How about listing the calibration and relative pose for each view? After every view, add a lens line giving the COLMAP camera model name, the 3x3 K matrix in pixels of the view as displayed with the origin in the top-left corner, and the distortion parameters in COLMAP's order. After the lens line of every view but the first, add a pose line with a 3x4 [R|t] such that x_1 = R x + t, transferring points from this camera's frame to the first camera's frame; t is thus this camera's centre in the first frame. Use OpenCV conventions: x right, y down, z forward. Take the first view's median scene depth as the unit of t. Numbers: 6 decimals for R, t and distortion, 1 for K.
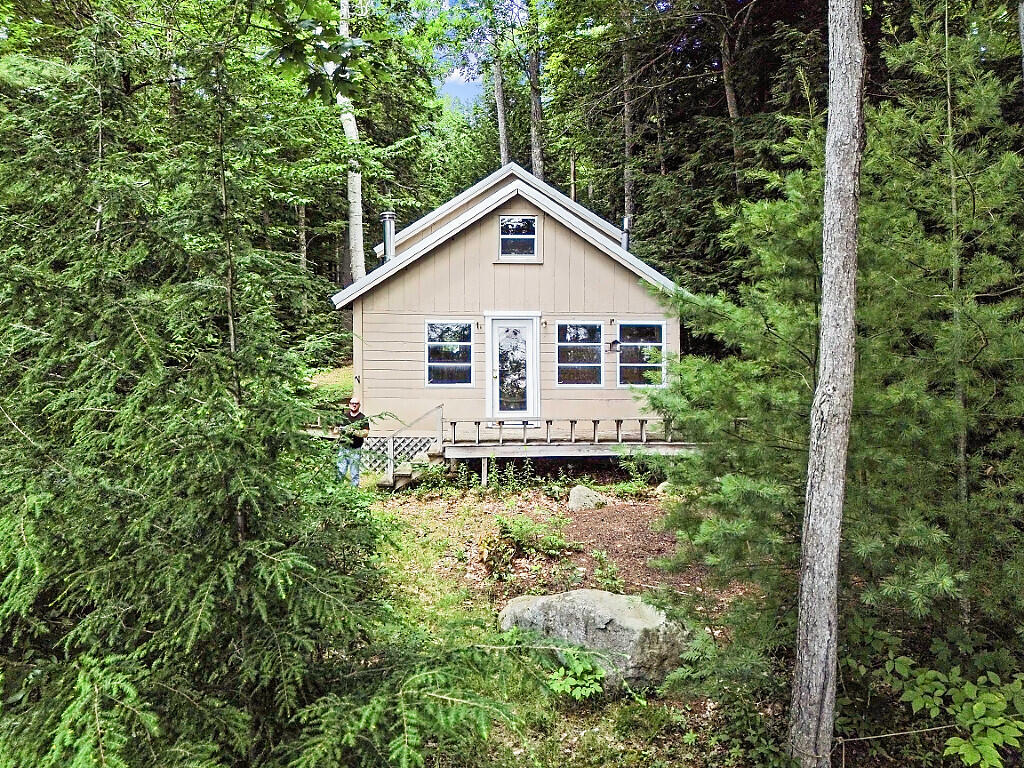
lens RADIAL K [[715.8, 0, 512.0], [0, 715.8, 384.0], [0, 0, 1]] dist [0.070290, -0.078350]
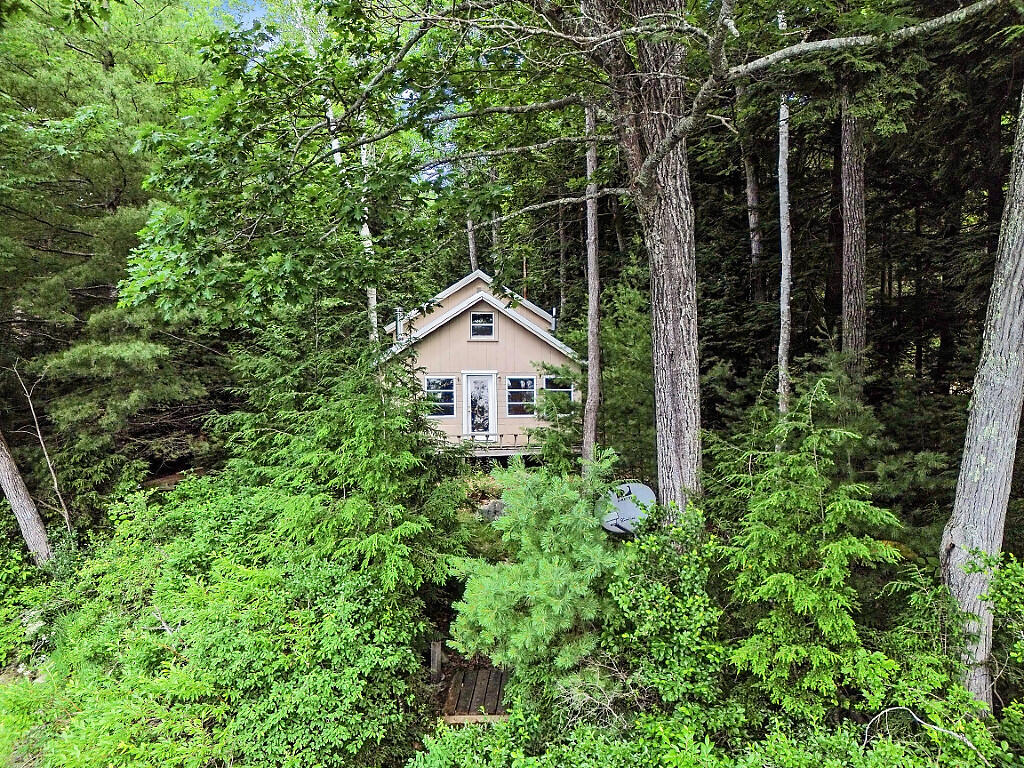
lens RADIAL K [[715.8, 0, 512.0], [0, 715.8, 384.0], [0, 0, 1]] dist [0.070290, -0.078350]
pose [[0.999082, -0.006190, 0.042398, 0.004927], [0.009293, 0.997259, -0.073398, 0.046563], [-0.041827, 0.073724, 0.996401, -0.578483]]
